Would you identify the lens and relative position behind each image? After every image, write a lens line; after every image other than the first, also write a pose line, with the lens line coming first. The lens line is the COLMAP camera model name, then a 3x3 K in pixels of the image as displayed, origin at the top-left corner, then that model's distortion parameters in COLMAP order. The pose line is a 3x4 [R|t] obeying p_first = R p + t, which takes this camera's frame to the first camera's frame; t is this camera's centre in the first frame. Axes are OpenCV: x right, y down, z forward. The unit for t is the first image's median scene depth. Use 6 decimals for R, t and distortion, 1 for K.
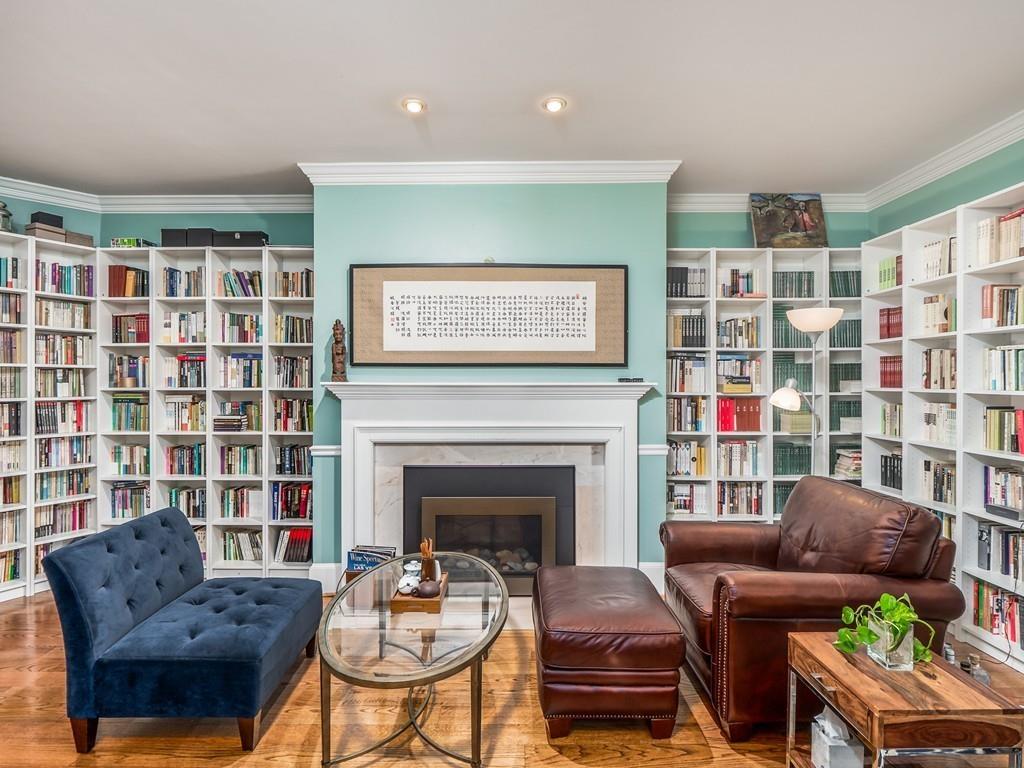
lens RADIAL K [[560.1, 0, 511.6], [0, 560.1, 383.5], [0, 0, 1]] dist [0.008391, 0.000678]
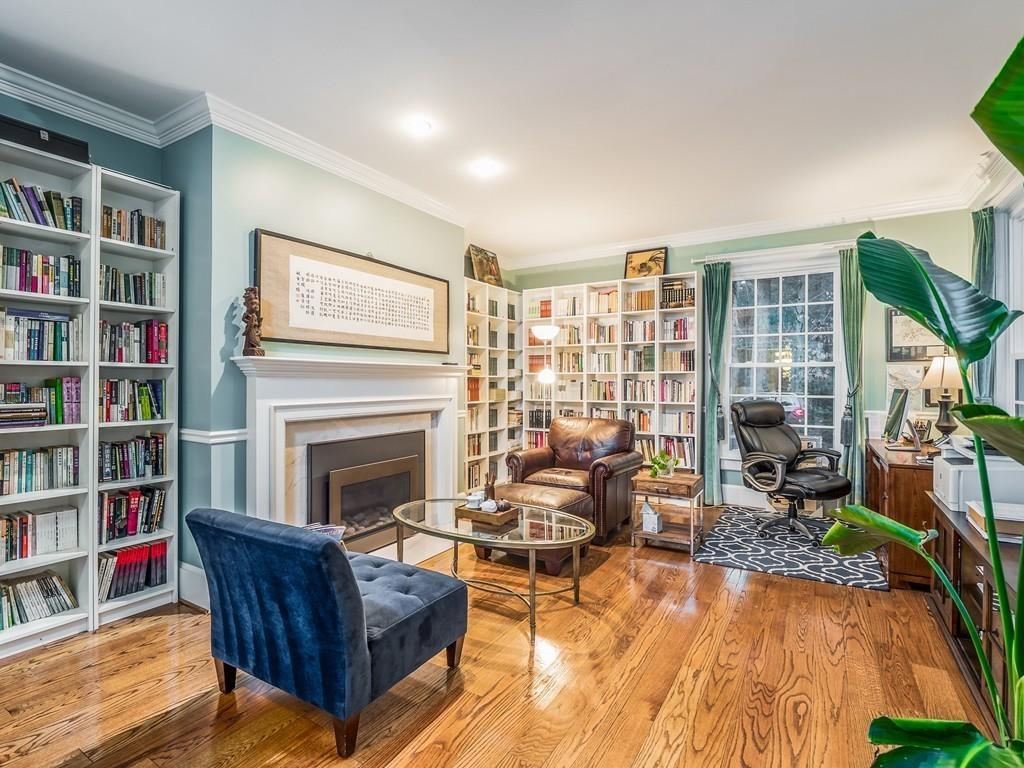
lens RADIAL K [[512.2, 0, 517.0], [0, 512.2, 379.9], [0, 0, 1]] dist [-0.000345, 0.000134]
pose [[0.507136, 0.001837, 0.861864, -0.786216], [0.005340, 0.999972, -0.005274, 0.039669], [-0.861850, 0.007276, 0.507112, 0.219121]]
